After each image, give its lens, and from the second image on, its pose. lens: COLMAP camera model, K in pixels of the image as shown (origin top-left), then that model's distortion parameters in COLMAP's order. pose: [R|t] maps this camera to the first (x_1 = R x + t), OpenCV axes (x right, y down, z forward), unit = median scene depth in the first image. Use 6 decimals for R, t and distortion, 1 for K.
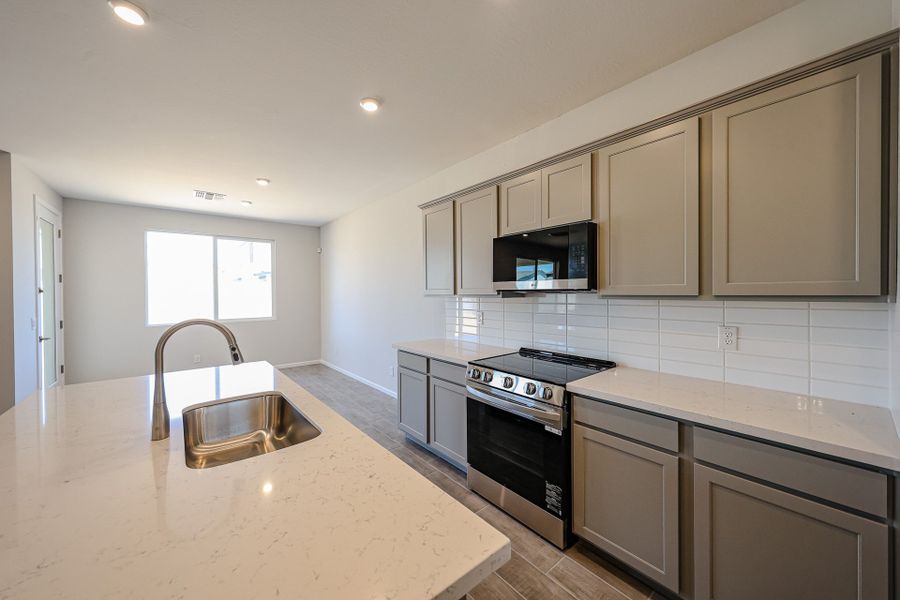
lens RADIAL K [[334.1, 0, 448.6], [0, 334.1, 295.2], [0, 0, 1]] dist [-0.000161, 0.000042]
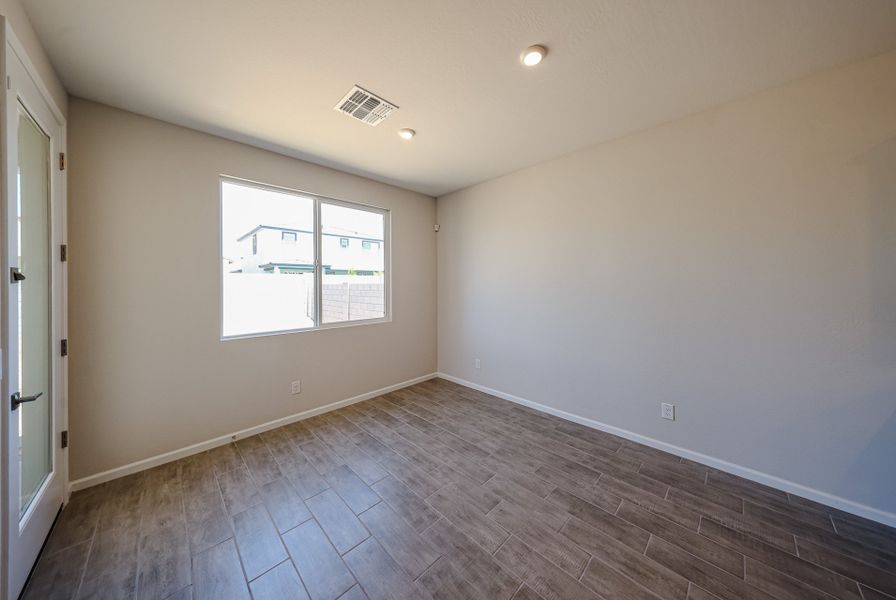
lens RADIAL K [[286.9, 0, 445.8], [0, 286.9, 284.9], [0, 0, 1]] dist [0.000093, -0.000016]
pose [[0.995355, 0.001168, 0.096268, -1.069948], [-0.000505, 0.999976, -0.006912, -0.002220], [-0.096274, 0.006831, 0.995331, 0.877379]]
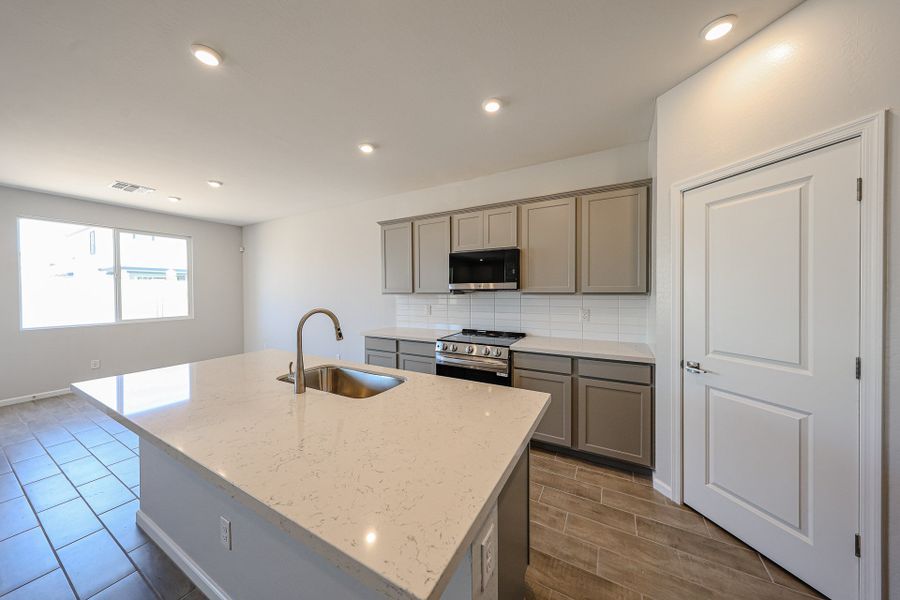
lens RADIAL K [[295.6, 0, 448.8], [0, 295.6, 295.5], [0, 0, 1]] dist [0.000403, -0.000028]
pose [[0.931308, -0.004163, 0.364209, -0.318337], [0.001655, 0.999973, 0.007197, 0.002291], [-0.364229, -0.006099, 0.931289, -0.177937]]
